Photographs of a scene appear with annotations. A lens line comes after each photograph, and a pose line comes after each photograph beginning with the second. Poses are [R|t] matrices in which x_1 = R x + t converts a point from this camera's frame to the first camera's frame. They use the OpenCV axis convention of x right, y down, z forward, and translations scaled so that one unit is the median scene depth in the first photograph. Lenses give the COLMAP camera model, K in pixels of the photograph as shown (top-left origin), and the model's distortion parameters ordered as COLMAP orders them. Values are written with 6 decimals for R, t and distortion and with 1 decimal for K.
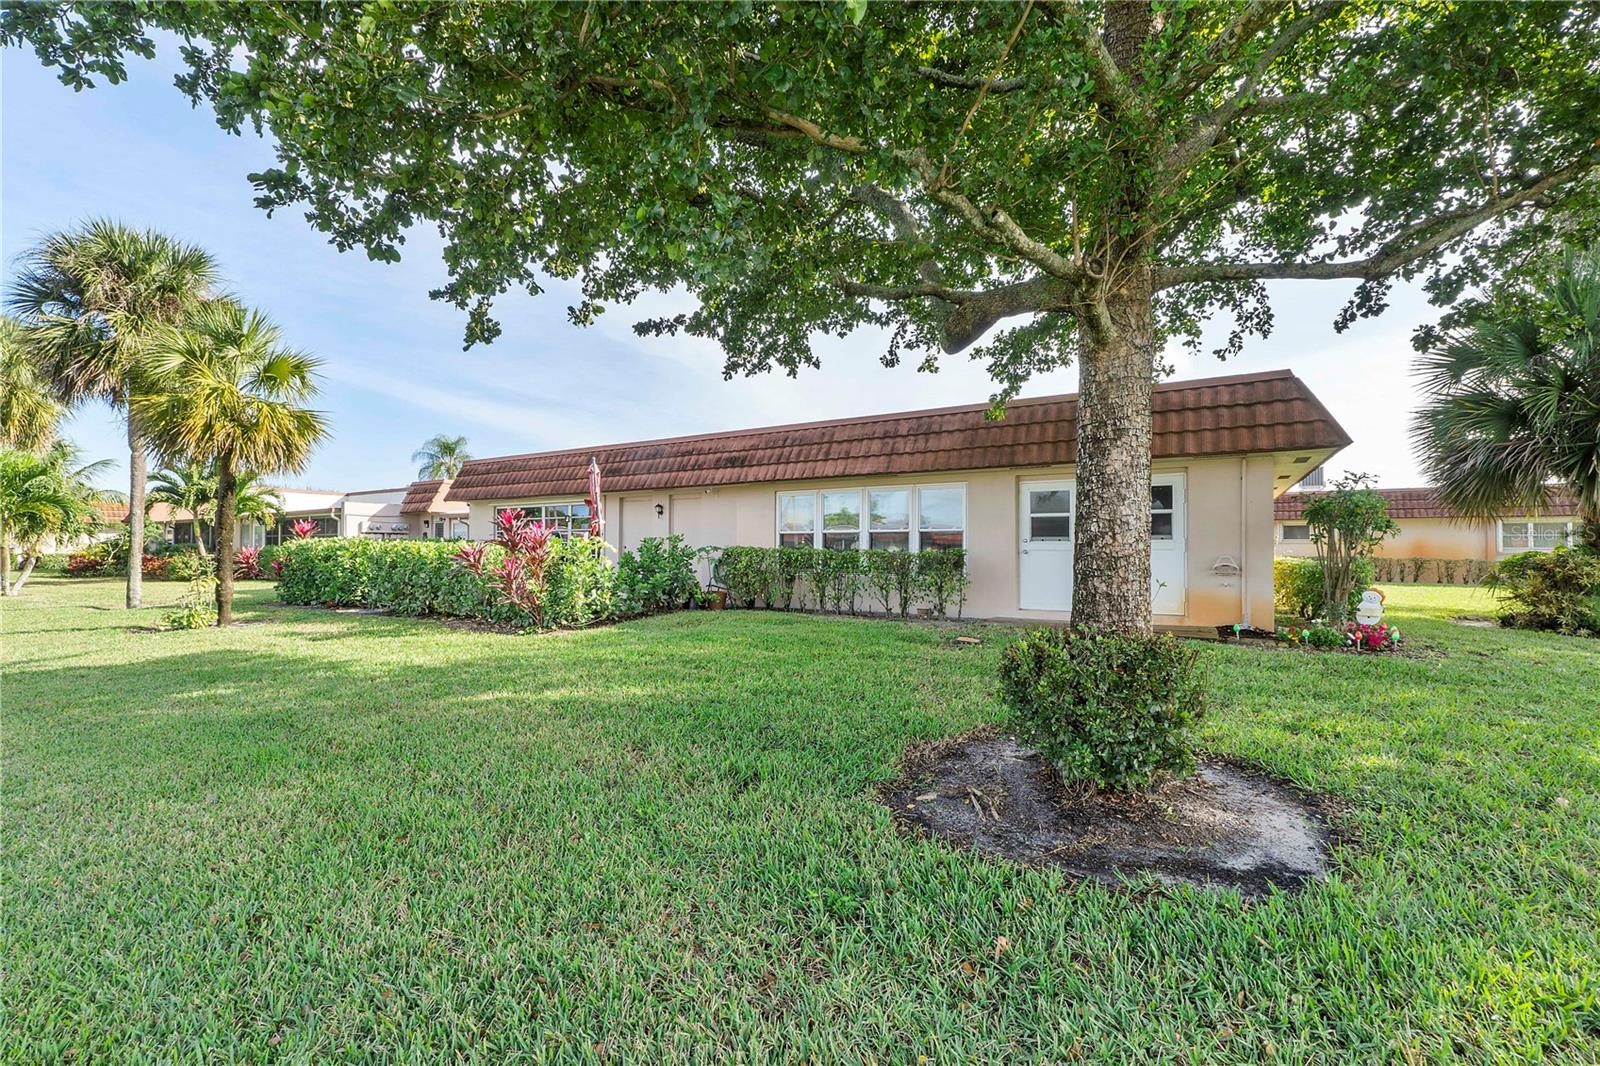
lens RADIAL K [[687.3, 0, 799.2], [0, 687.3, 538.3], [0, 0, 1]] dist [-0.013799, -0.001902]
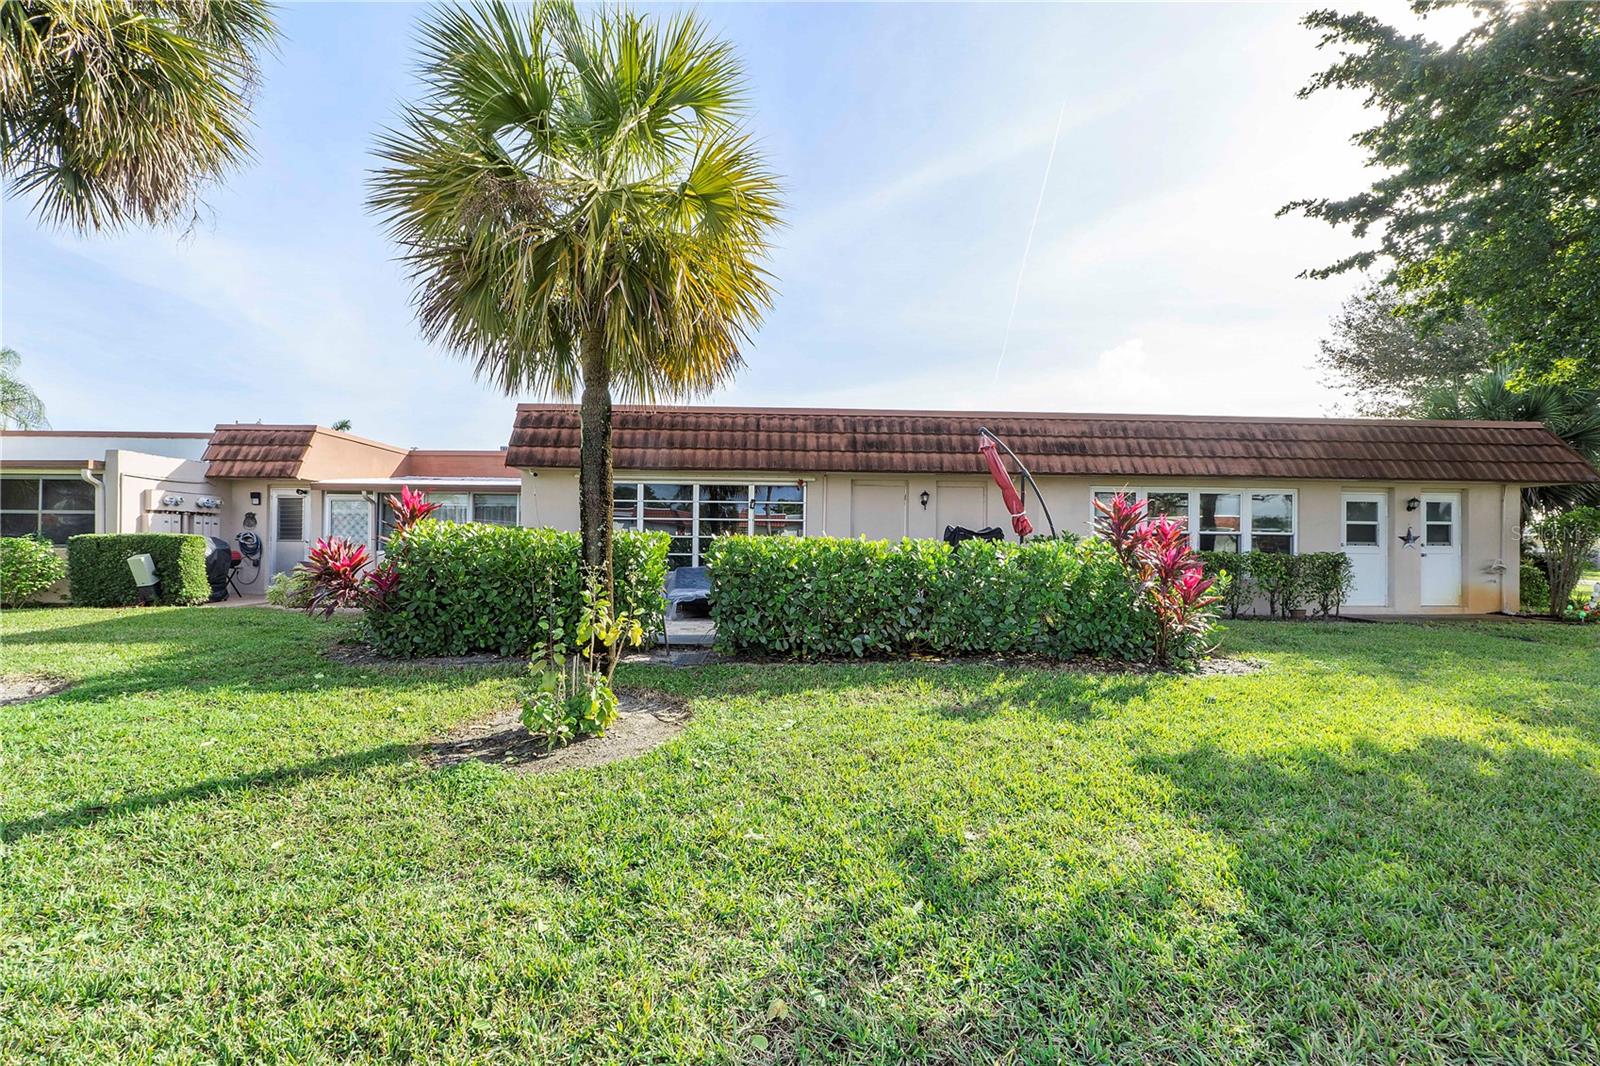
lens RADIAL K [[687.3, 0, 799.3], [0, 687.3, 537.4], [0, 0, 1]] dist [-0.013799, -0.001902]
pose [[0.831058, 0.015756, 0.555963, -0.801654], [-0.017855, 0.999839, -0.001646, 0.006660], [-0.555900, -0.008559, 0.831205, 0.445980]]
